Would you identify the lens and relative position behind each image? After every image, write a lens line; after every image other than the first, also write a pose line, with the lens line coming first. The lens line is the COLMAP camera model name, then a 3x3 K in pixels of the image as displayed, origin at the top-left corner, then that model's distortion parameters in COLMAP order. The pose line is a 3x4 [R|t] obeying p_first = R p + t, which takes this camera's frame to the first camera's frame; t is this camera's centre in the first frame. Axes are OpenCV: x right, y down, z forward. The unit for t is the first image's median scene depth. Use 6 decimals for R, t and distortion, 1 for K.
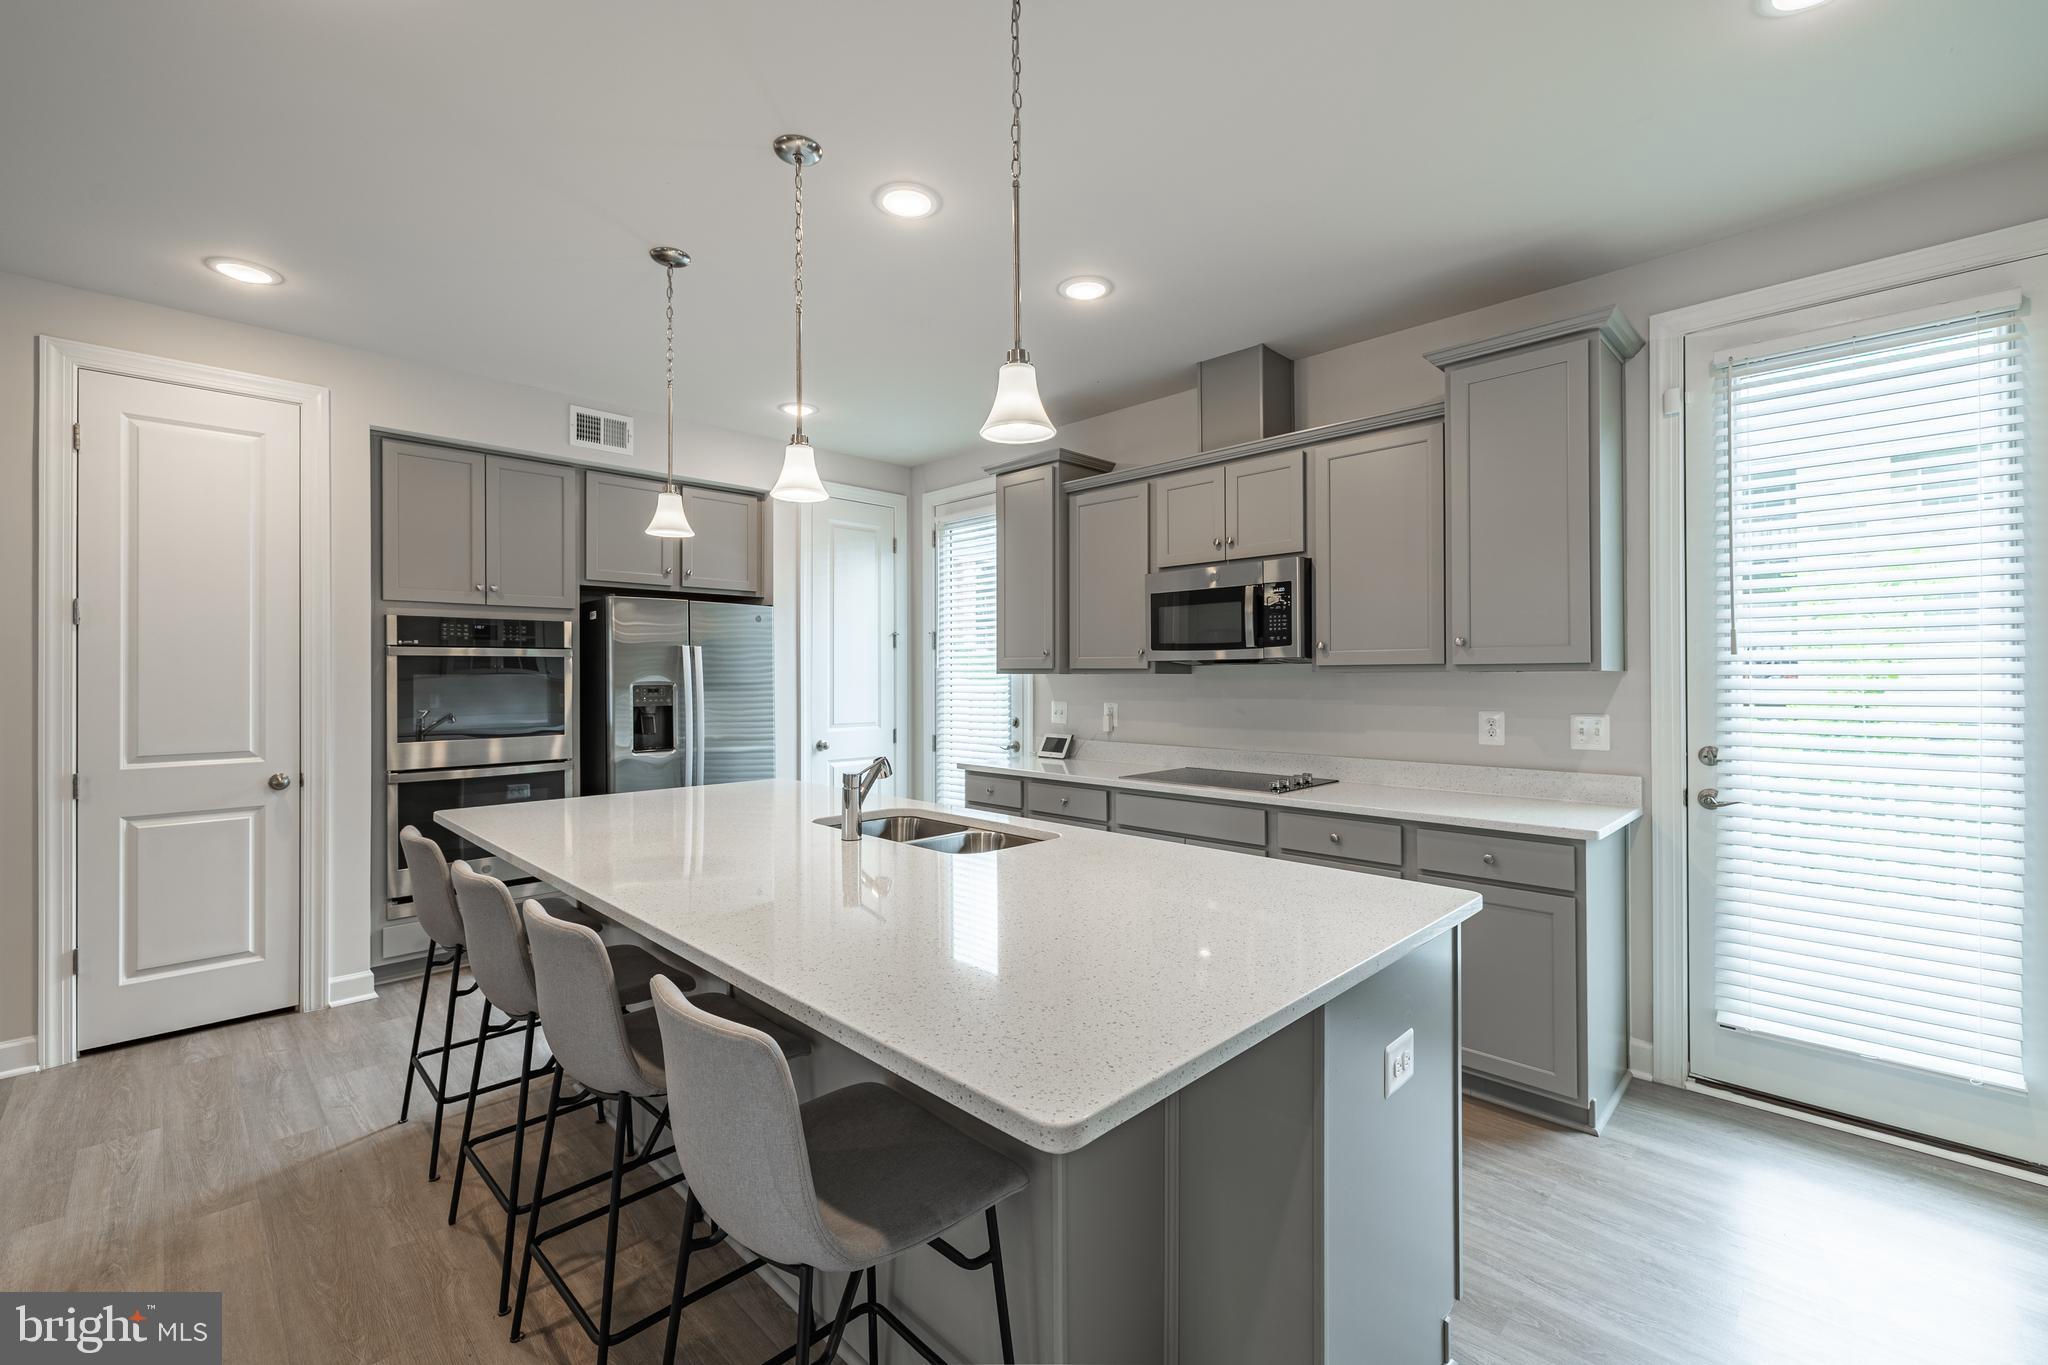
lens RADIAL K [[855.6, 0, 1009.6], [0, 855.6, 673.3], [0, 0, 1]] dist [0.002549, -0.000655]
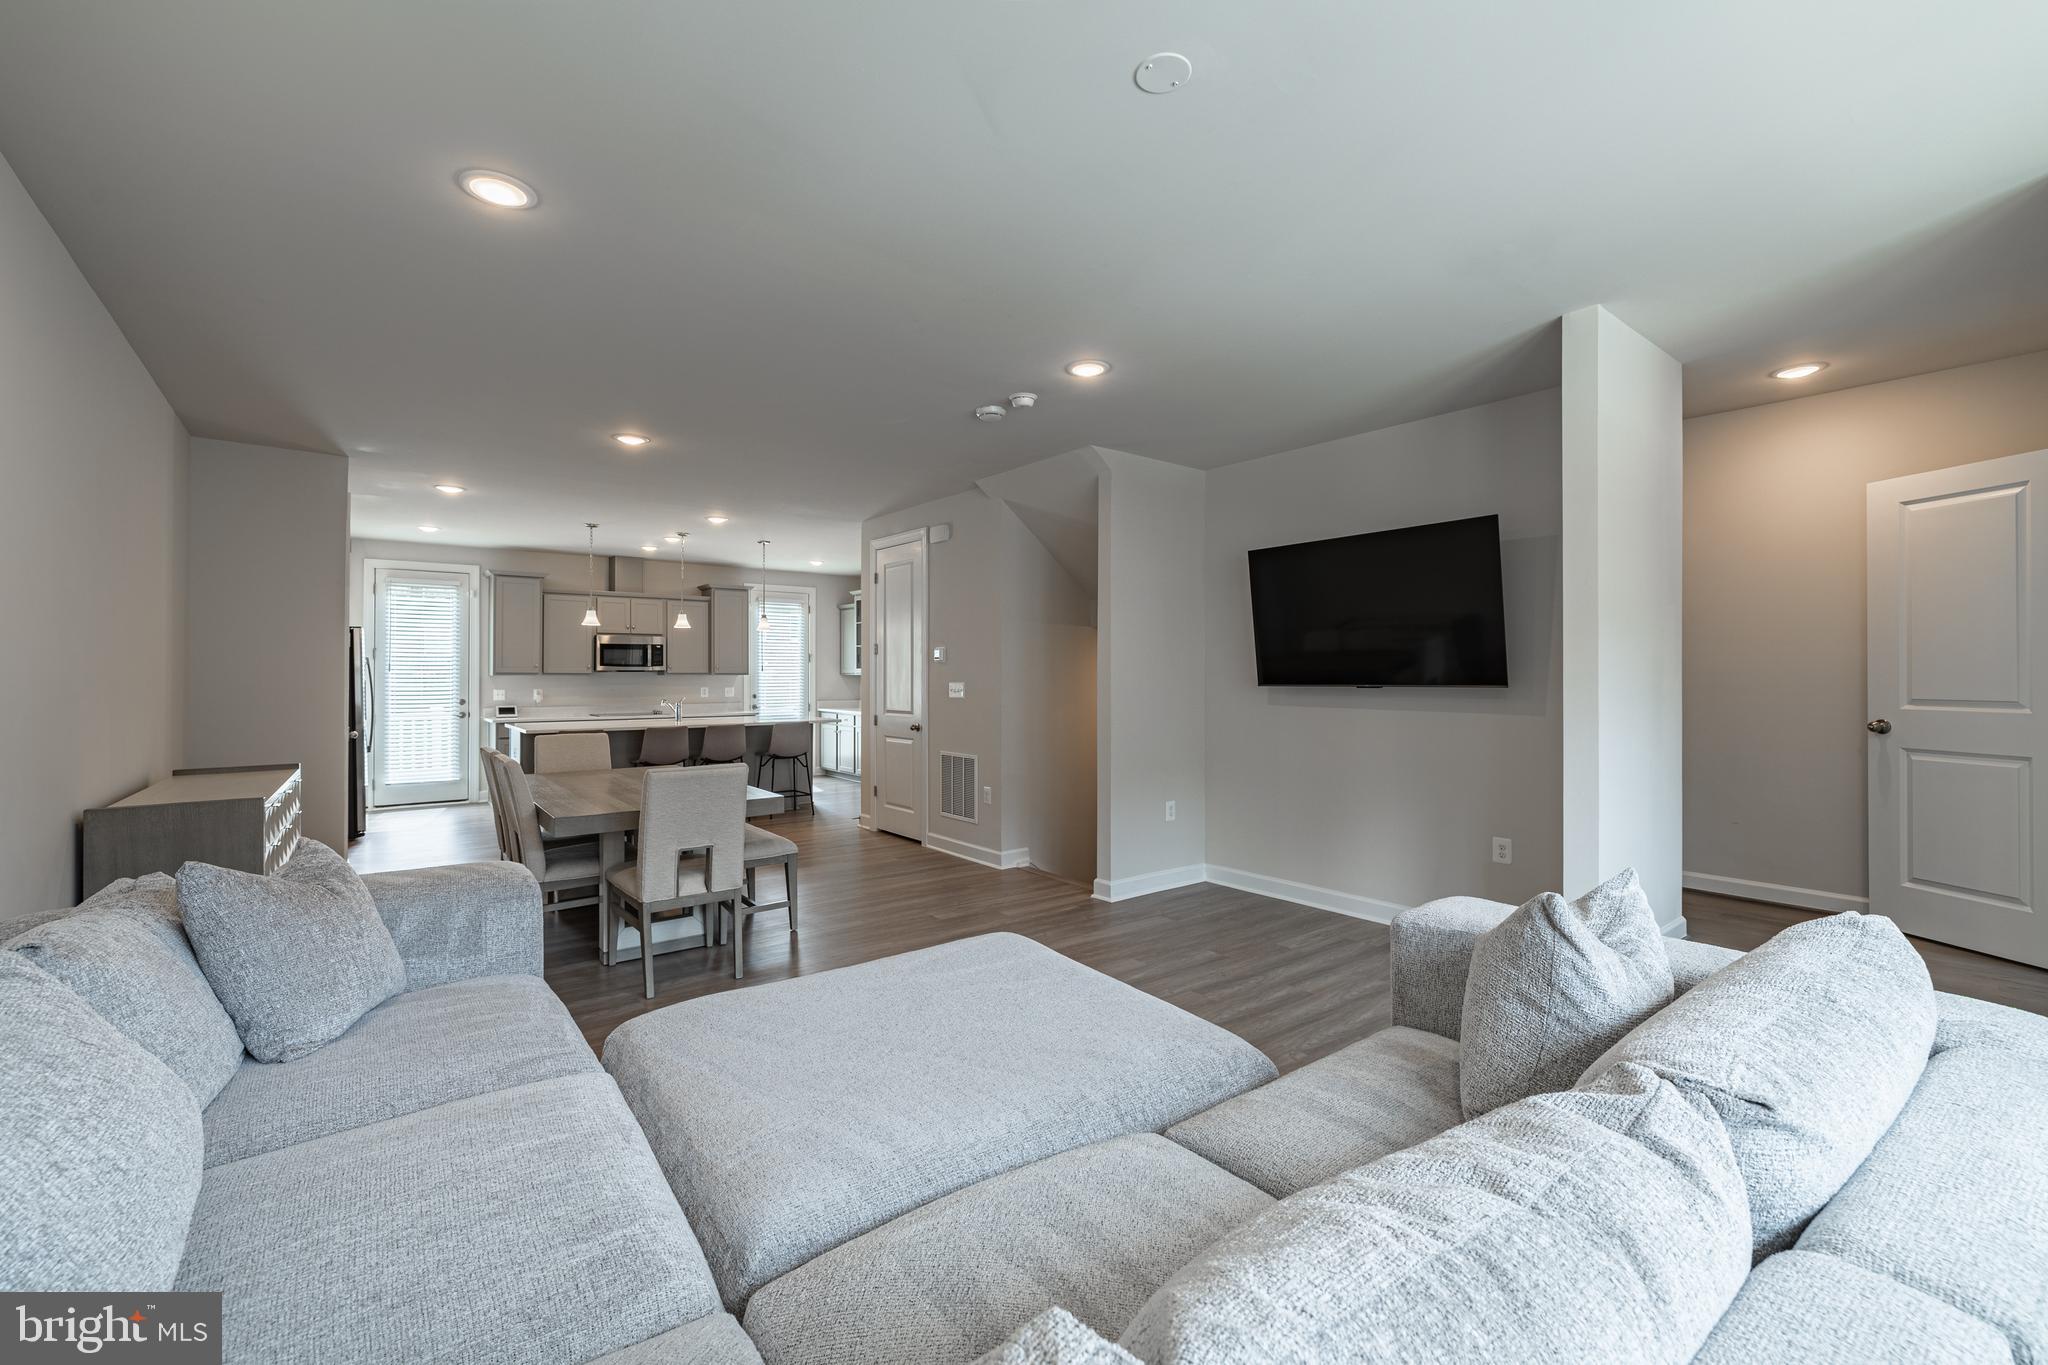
lens RADIAL K [[855.6, 0, 1031.4], [0, 855.6, 670.2], [0, 0, 1]] dist [0.002549, -0.000655]
pose [[0.109521, 0.014137, 0.993884, -2.347748], [0.000303, 0.999898, -0.014256, 0.023246], [-0.993984, 0.001863, 0.109506, -0.573571]]
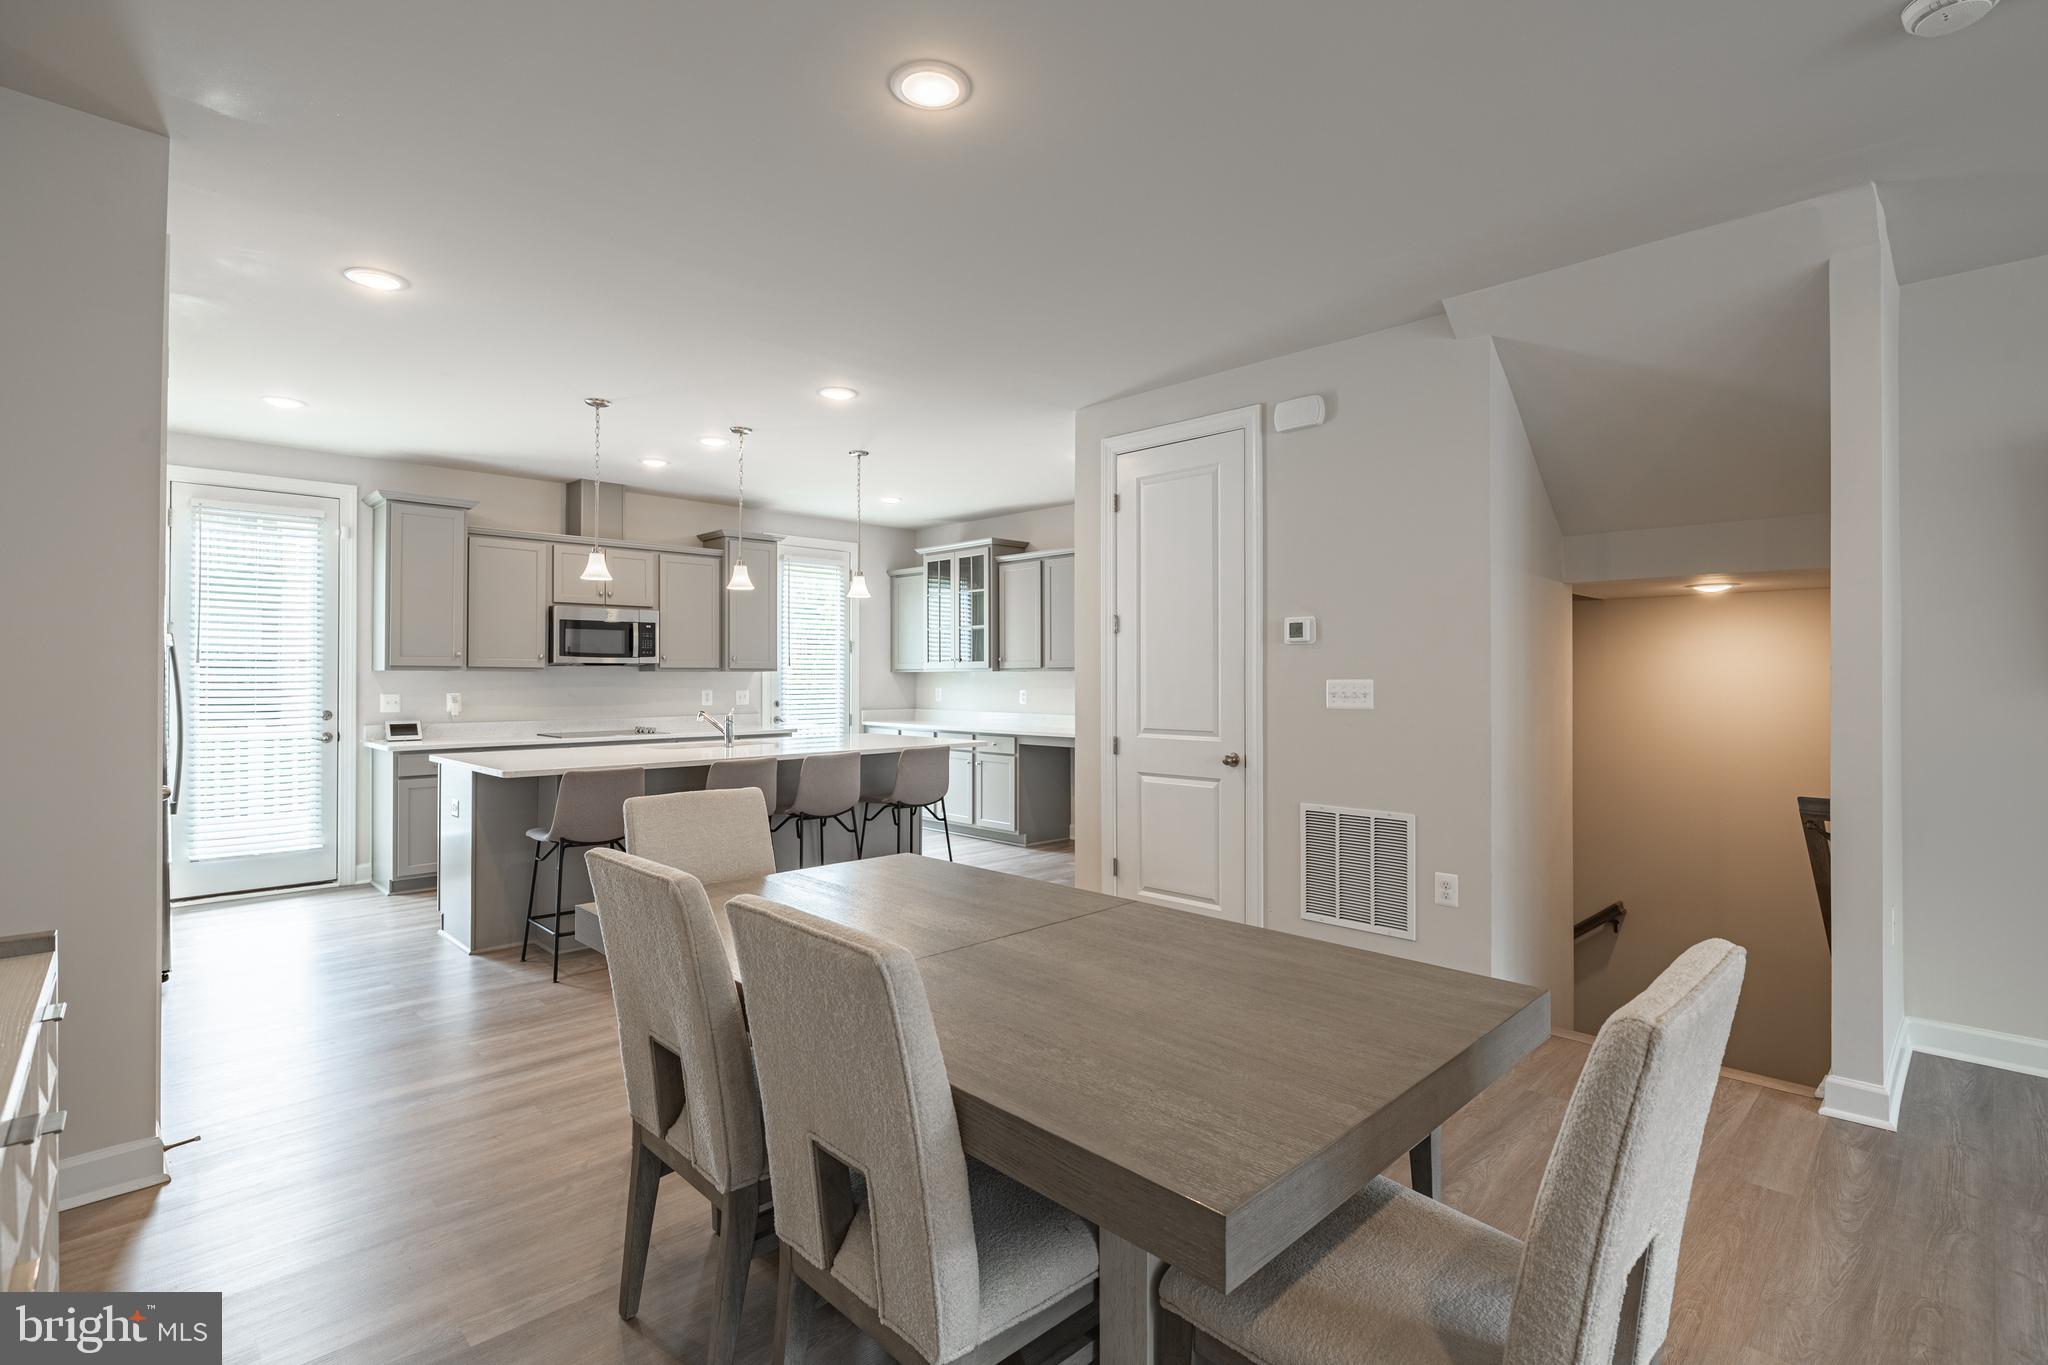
lens RADIAL K [[949.9, 0, 1024.2], [0, 949.9, 667.5], [0, 0, 1]] dist [-0.005909, 0.000145]
pose [[-0.002202, 0.018095, 0.999834, -1.661309], [0.001061, 0.999836, -0.018093, 0.028248], [-0.999997, 0.001021, -0.002221, 0.172762]]
